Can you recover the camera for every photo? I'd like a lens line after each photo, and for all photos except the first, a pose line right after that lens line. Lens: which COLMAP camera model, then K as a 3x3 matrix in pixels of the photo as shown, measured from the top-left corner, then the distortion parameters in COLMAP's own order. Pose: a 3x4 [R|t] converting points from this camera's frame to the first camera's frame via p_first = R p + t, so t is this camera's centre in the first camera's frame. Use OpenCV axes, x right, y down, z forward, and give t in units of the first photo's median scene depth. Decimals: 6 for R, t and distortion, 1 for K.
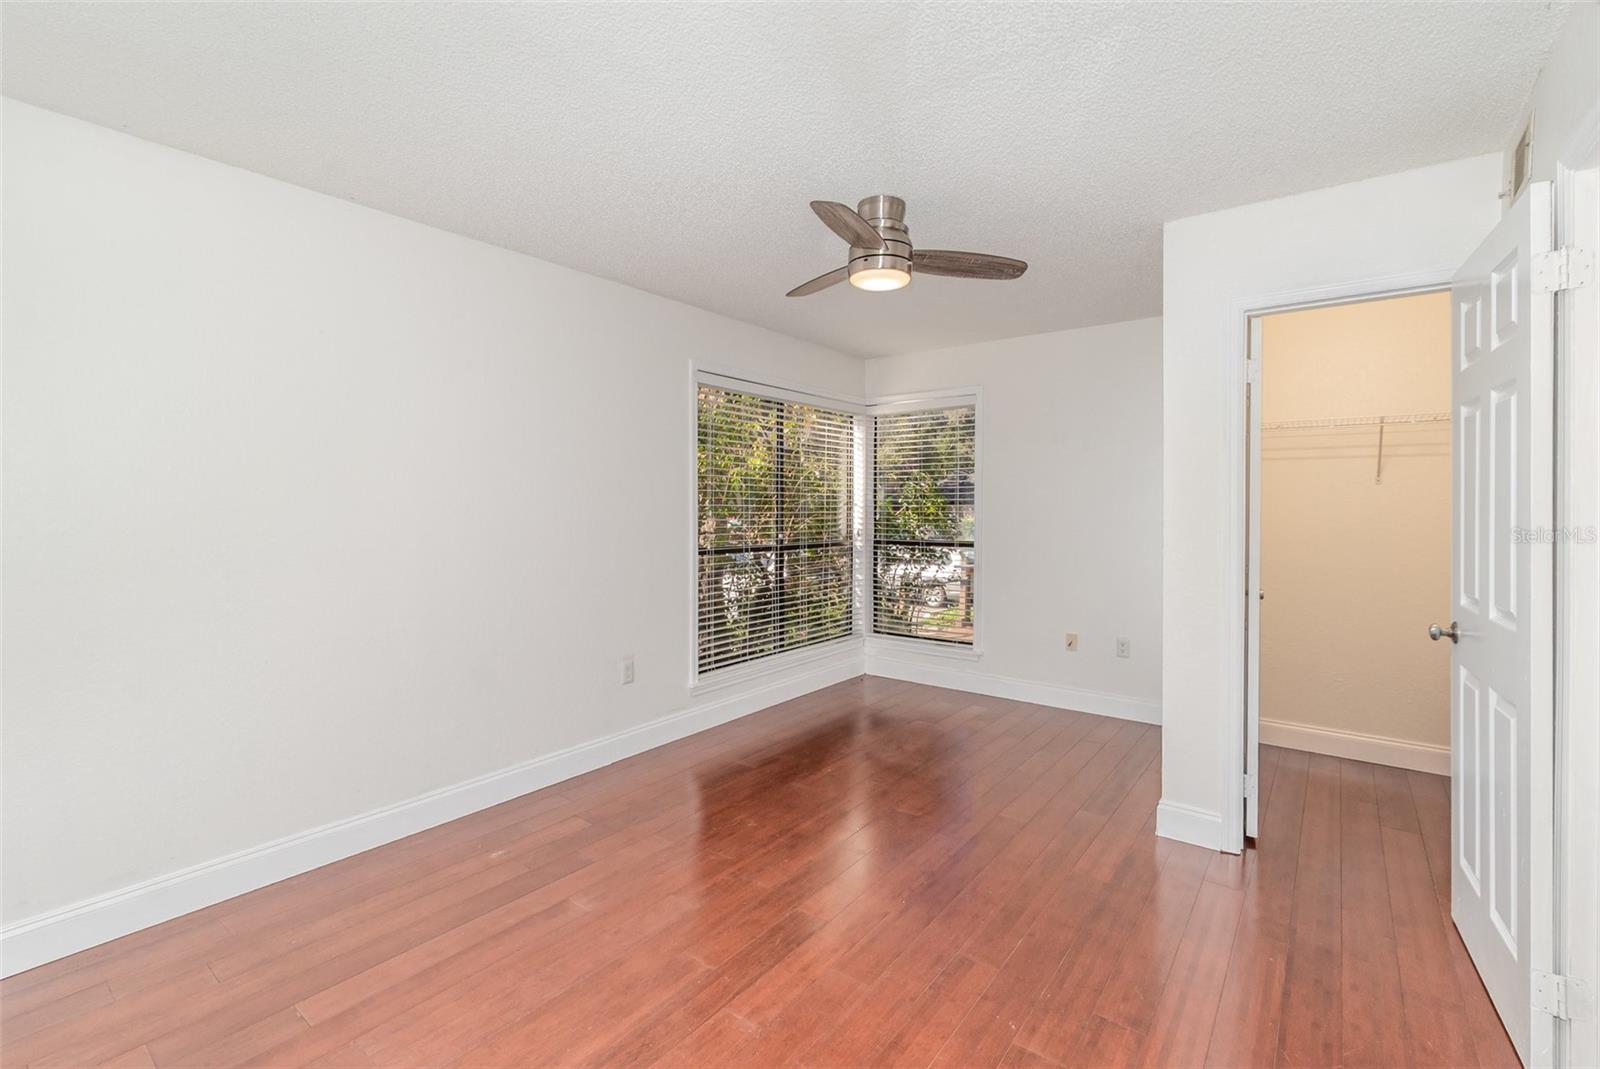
lens RADIAL K [[706.5, 0, 798.0], [0, 706.5, 498.5], [0, 0, 1]] dist [0.000836, 0.000409]
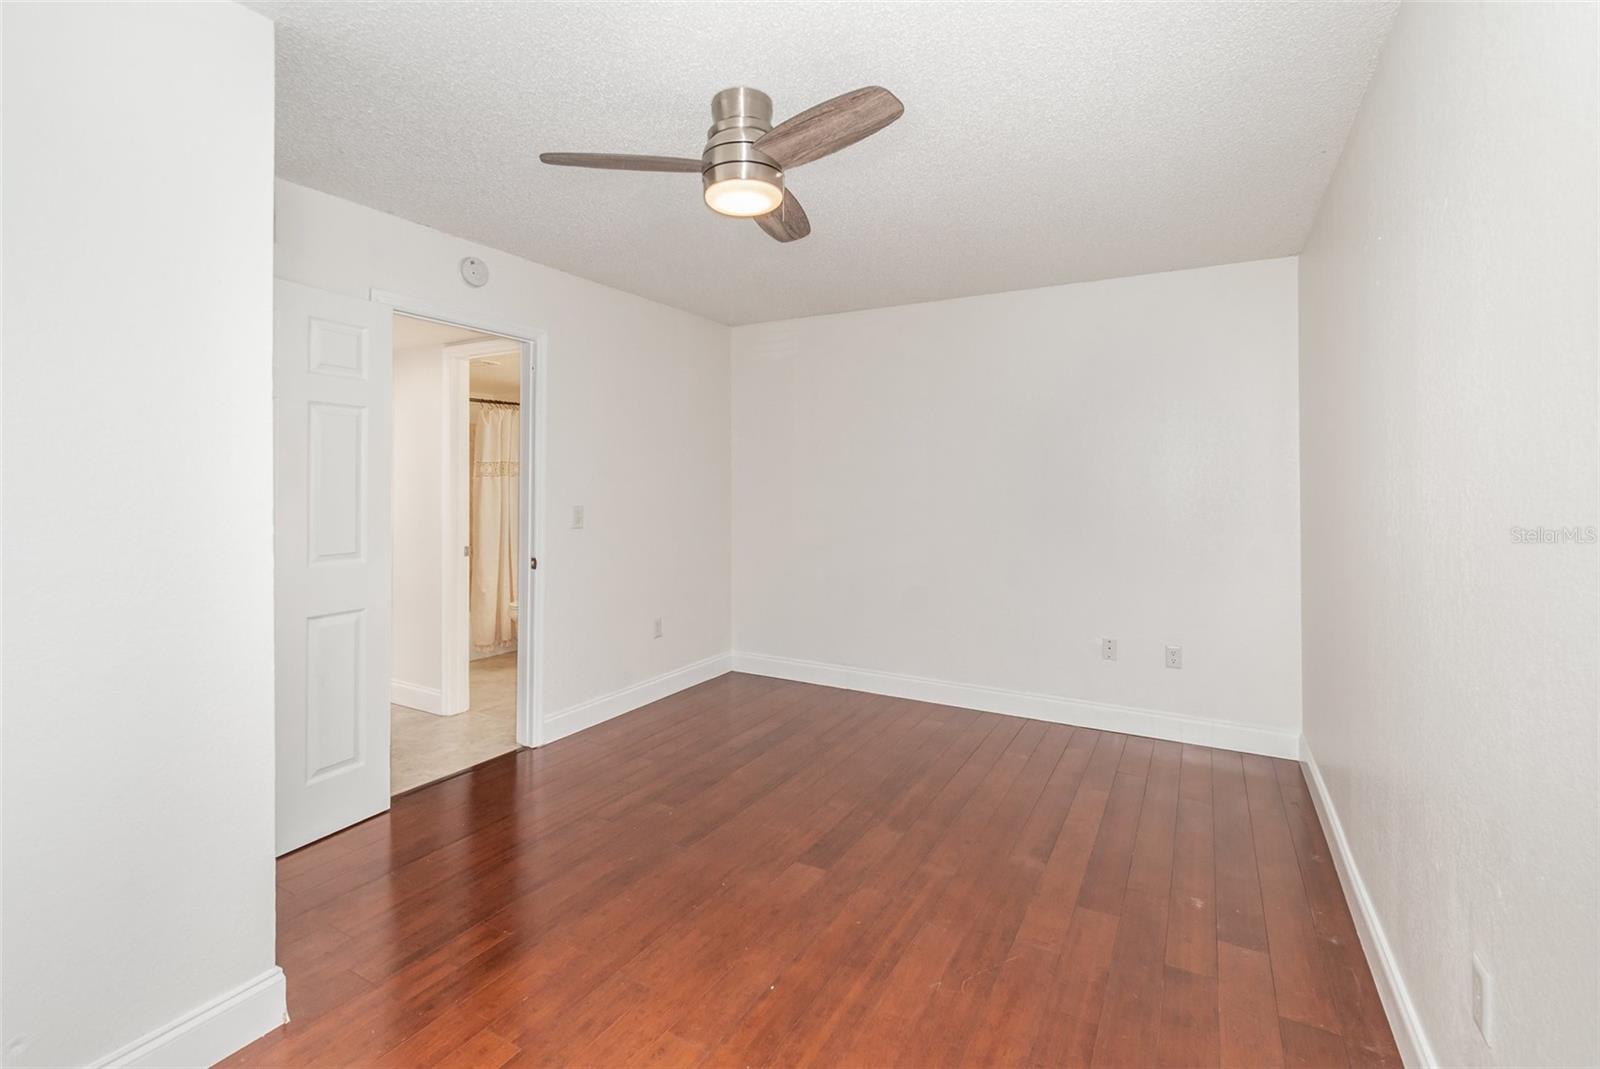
lens RADIAL K [[706.5, 0, 798.0], [0, 706.5, 498.5], [0, 0, 1]] dist [0.000836, 0.000409]
pose [[-0.990390, -0.006810, -0.138138, 0.183740], [-0.006901, 0.999976, 0.000180, 0.025992], [0.138134, 0.001132, -0.990413, 1.961929]]
